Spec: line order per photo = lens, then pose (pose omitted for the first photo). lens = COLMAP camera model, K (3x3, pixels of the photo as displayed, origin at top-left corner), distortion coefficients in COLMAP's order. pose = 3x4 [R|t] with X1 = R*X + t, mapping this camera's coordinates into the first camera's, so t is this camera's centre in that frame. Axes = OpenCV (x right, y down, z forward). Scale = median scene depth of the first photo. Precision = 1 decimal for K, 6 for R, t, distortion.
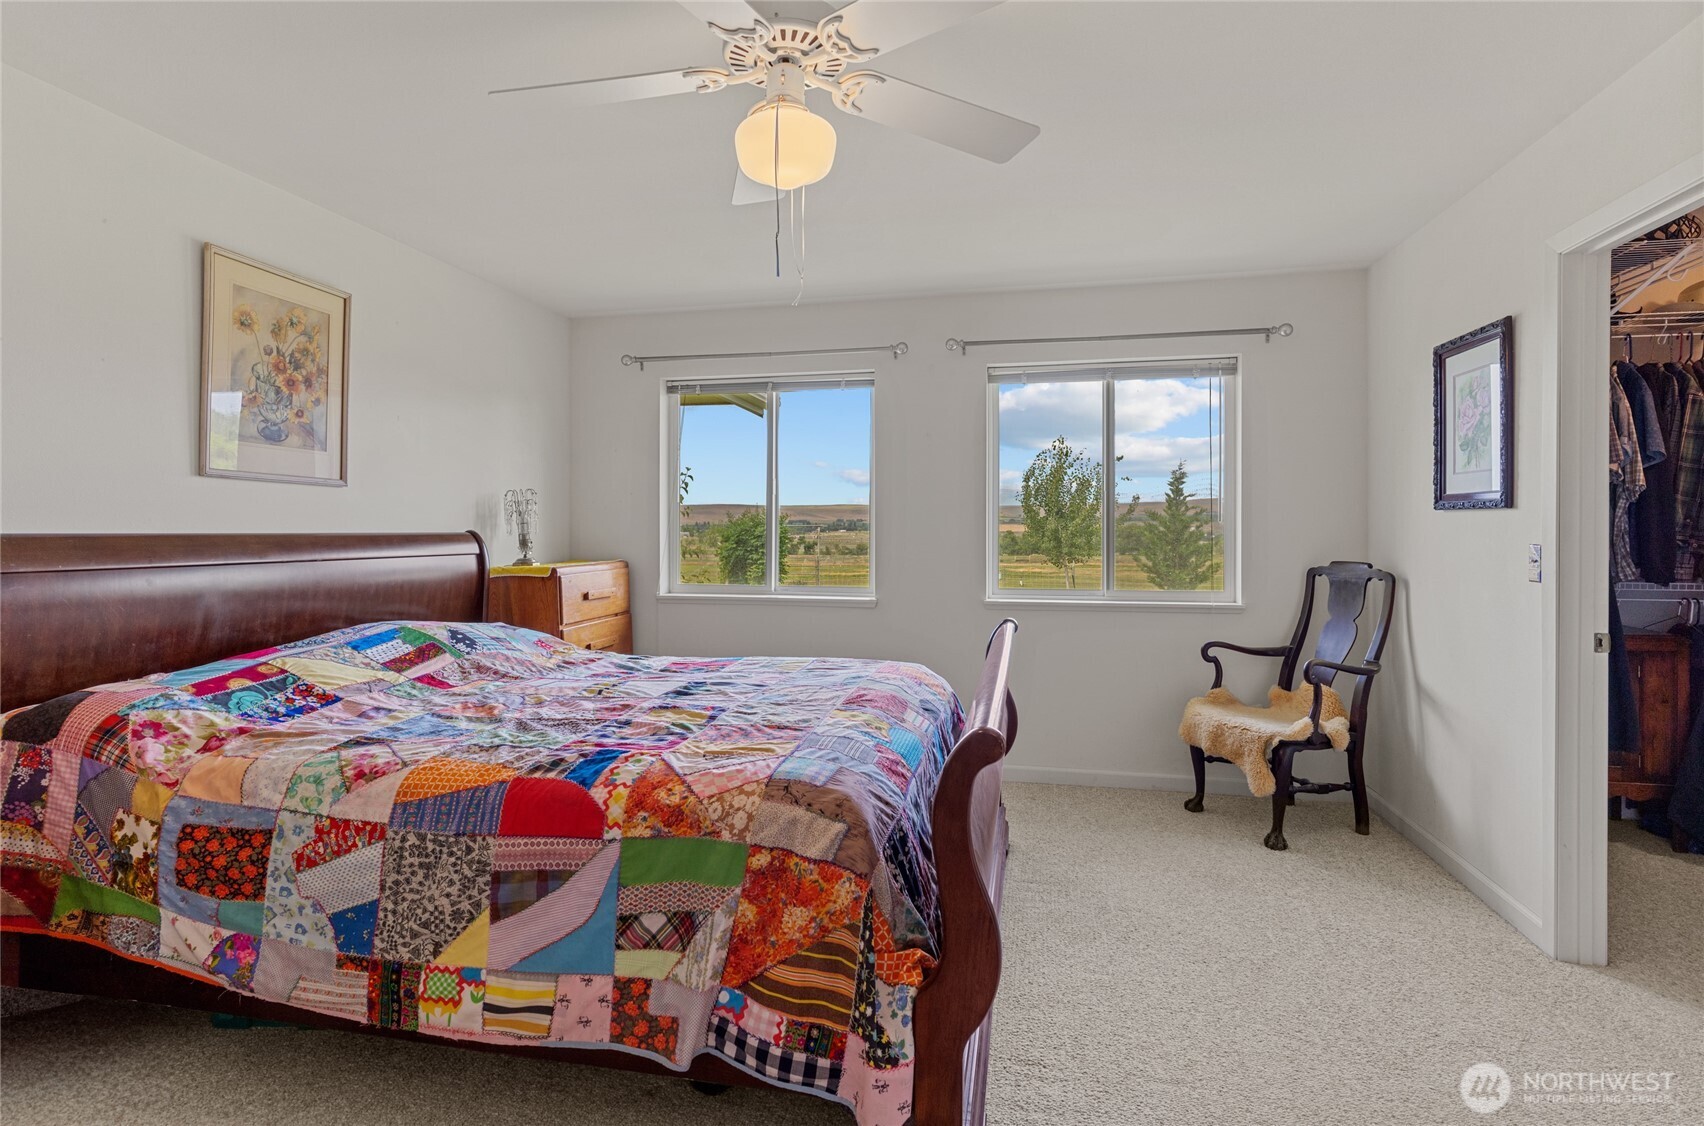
lens RADIAL K [[903.0, 0, 858.2], [0, 903.0, 534.9], [0, 0, 1]] dist [0.004567, 0.002010]
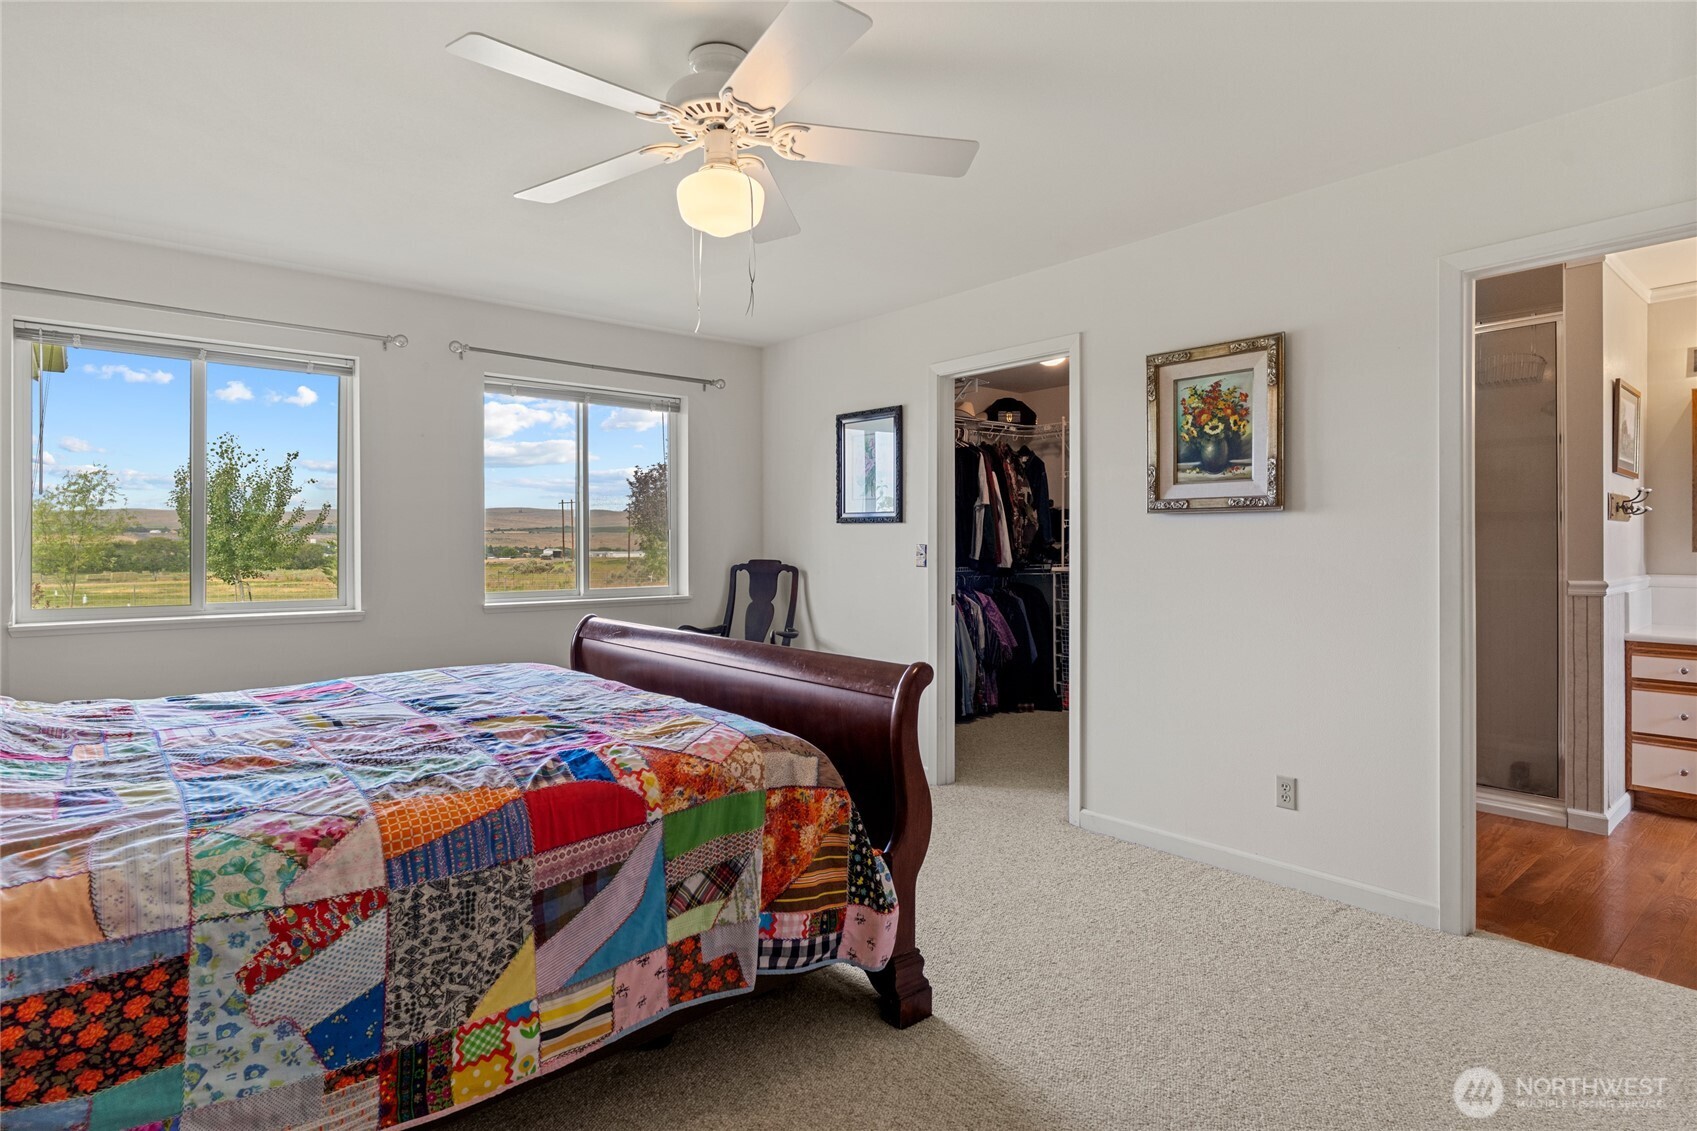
lens RADIAL K [[873.4, 0, 849.1], [0, 873.4, 548.1], [0, 0, 1]] dist [0.012482, -0.001370]
pose [[0.595897, -0.006031, 0.803038, -0.924692], [0.005142, 0.999980, 0.003695, 0.016324], [-0.803044, 0.001927, 0.595916, 0.202652]]
